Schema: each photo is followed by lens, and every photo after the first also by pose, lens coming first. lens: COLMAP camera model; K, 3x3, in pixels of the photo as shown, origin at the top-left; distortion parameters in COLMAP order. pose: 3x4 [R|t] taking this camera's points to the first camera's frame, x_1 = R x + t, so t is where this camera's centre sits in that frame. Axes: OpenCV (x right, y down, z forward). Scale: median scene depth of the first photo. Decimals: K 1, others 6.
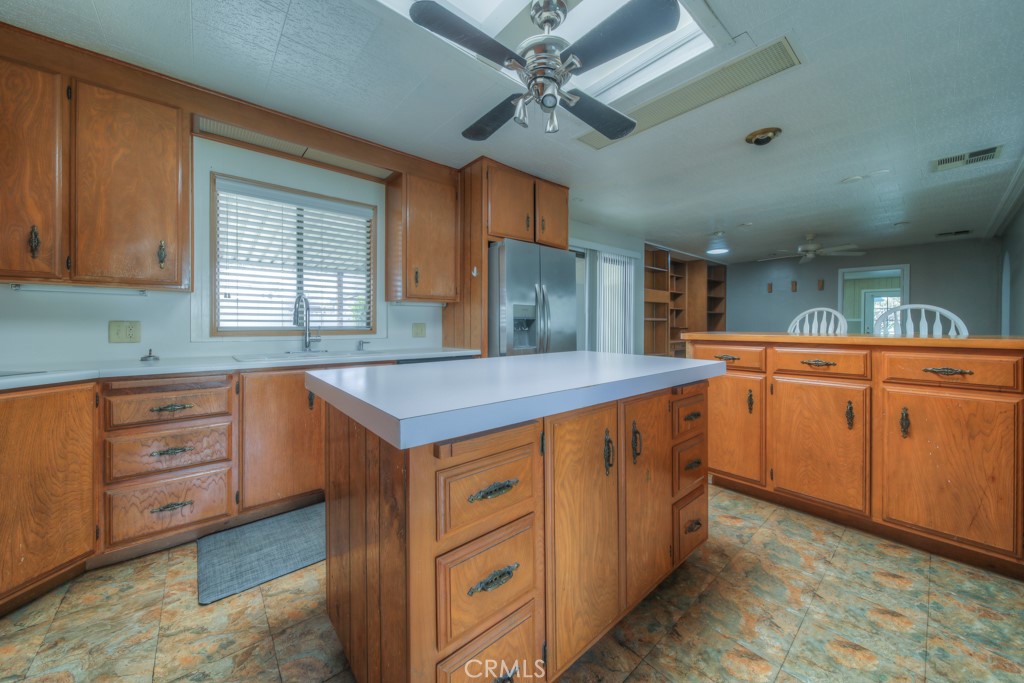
lens RADIAL K [[363.3, 0, 515.7], [0, 363.3, 324.6], [0, 0, 1]] dist [-0.002144, -0.000066]
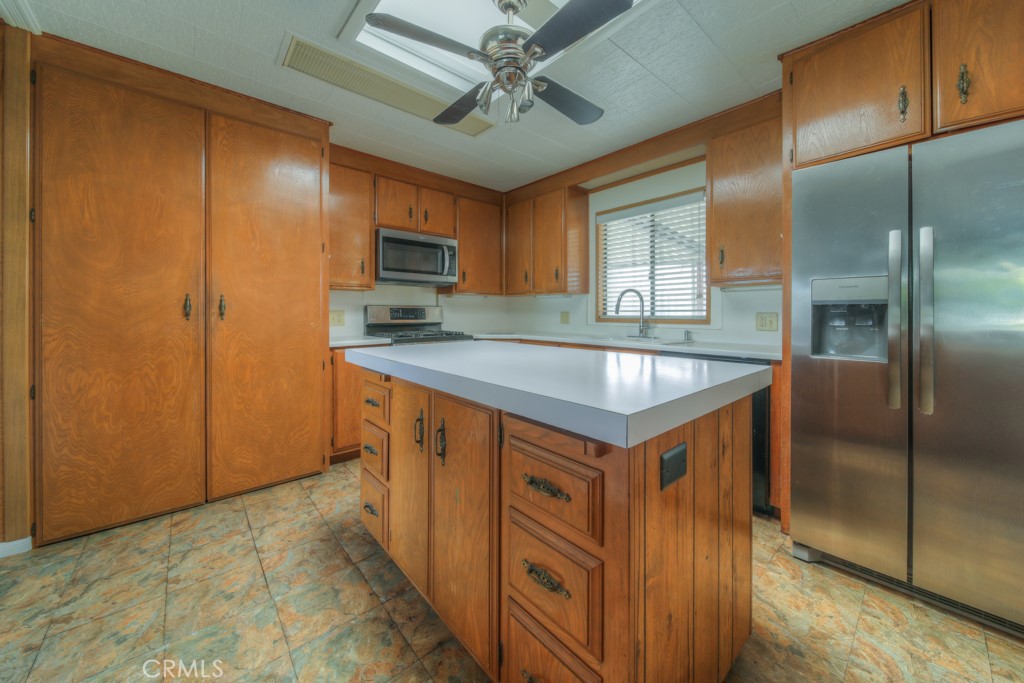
lens RADIAL K [[363.3, 0, 509.4], [0, 363.3, 311.5], [0, 0, 1]] dist [-0.002144, -0.000066]
pose [[0.013659, -0.005997, -0.999889, 0.512470], [-0.006809, 0.999958, -0.006091, 0.002179], [0.999884, 0.006892, 0.013618, 0.473194]]
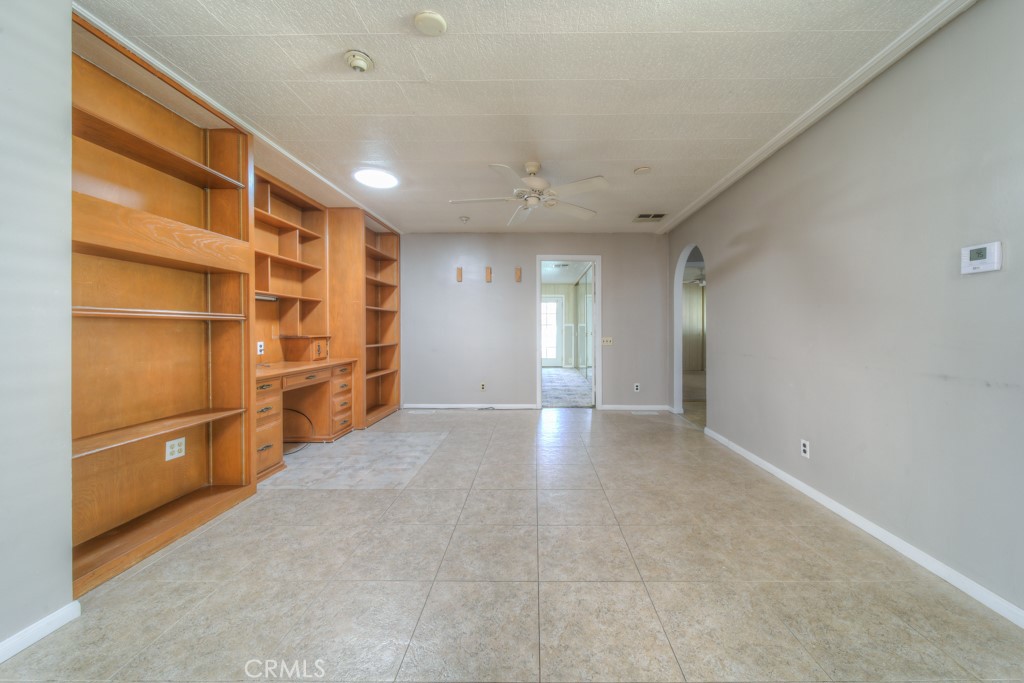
lens RADIAL K [[363.3, 0, 516.1], [0, 363.3, 331.6], [0, 0, 1]] dist [-0.002144, -0.000066]
pose [[0.694013, -0.011358, 0.719873, 0.740436], [0.006380, 0.999933, 0.009627, -0.006394], [-0.719934, -0.002088, 0.694039, 1.175833]]
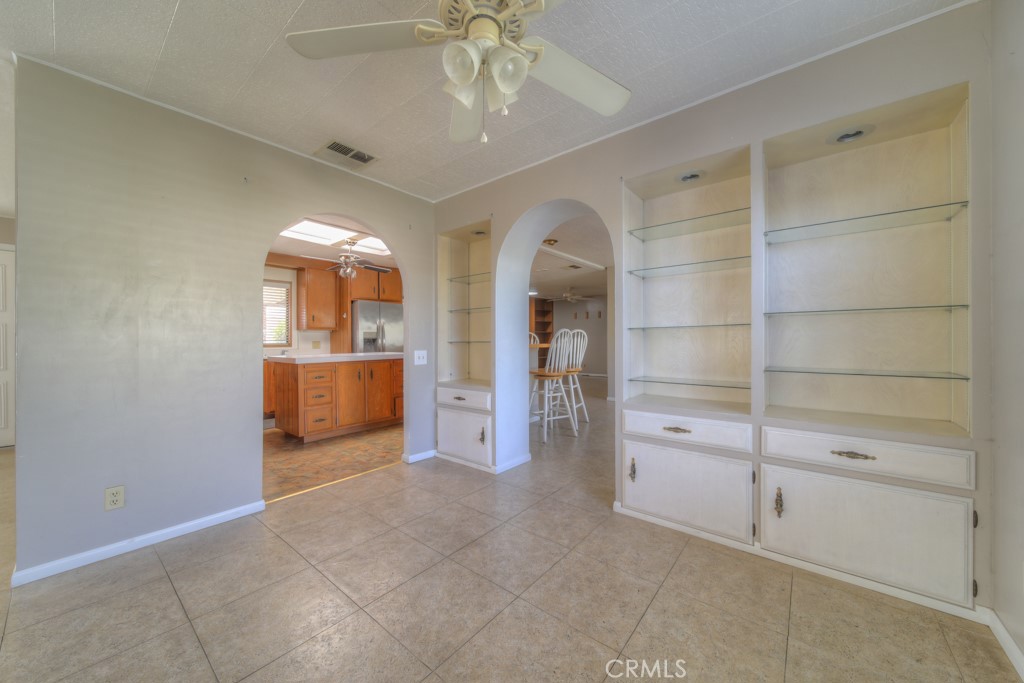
lens RADIAL K [[363.3, 0, 514.6], [0, 363.3, 339.7], [0, 0, 1]] dist [-0.002144, -0.000066]
pose [[0.983993, -0.008789, 0.177992, 0.441322], [0.009993, 0.999933, -0.005872, 0.011001], [-0.177928, 0.007557, 0.984014, -1.120000]]
